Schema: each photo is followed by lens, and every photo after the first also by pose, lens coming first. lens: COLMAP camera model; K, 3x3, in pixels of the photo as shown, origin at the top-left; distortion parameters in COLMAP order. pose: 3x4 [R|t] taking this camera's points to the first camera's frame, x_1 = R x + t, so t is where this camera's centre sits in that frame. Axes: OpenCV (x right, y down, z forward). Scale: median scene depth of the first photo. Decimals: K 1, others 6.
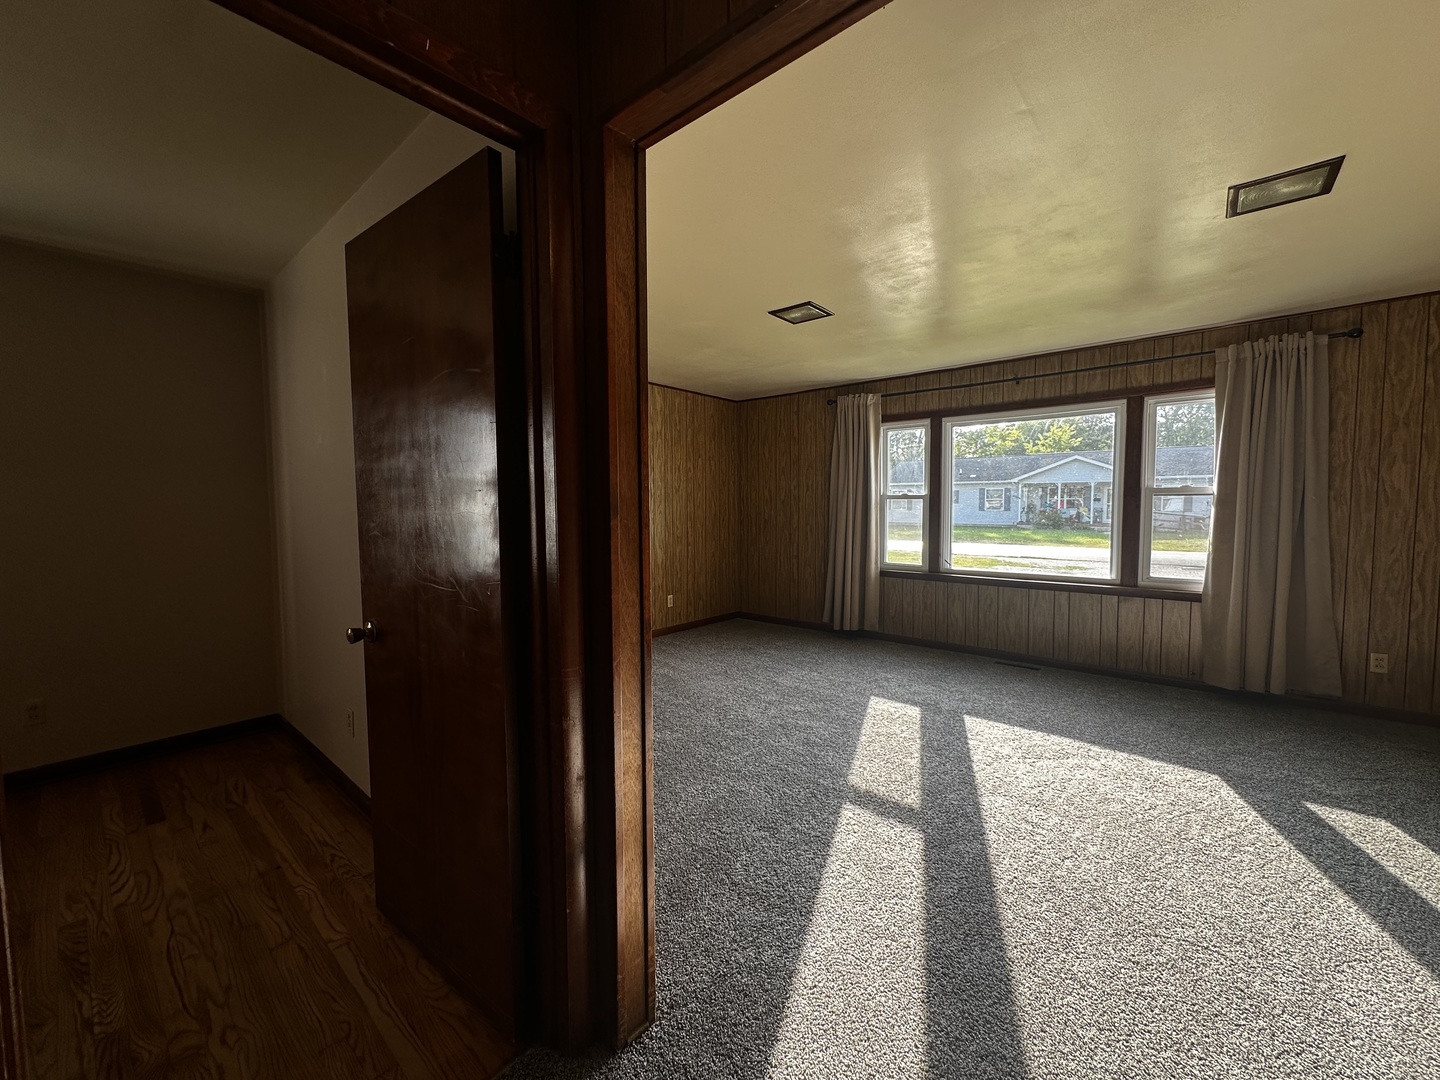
lens RADIAL K [[574.4, 0, 710.8], [0, 574.4, 538.5], [0, 0, 1]] dist [-0.004156, 0.000996]
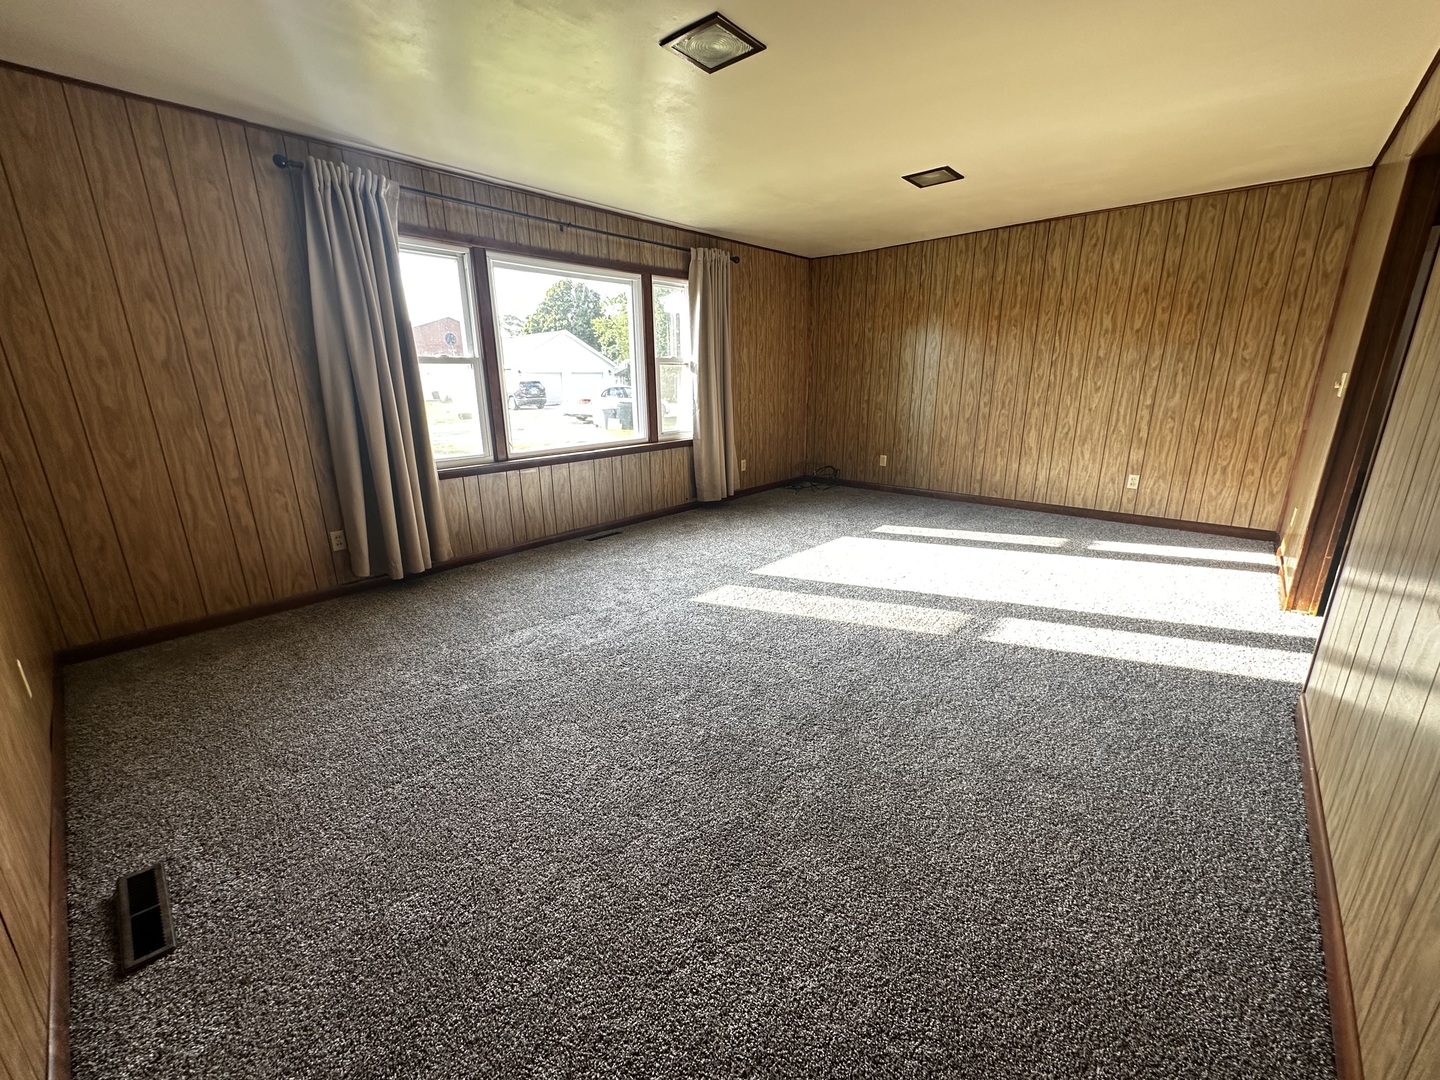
lens RADIAL K [[574.4, 0, 711.6], [0, 574.4, 541.1], [0, 0, 1]] dist [-0.004156, 0.000996]
pose [[0.017630, -0.264097, 0.964335, -0.446220], [0.075825, 0.962061, 0.262087, -0.022335], [-0.996965, 0.068501, 0.036986, 0.768383]]
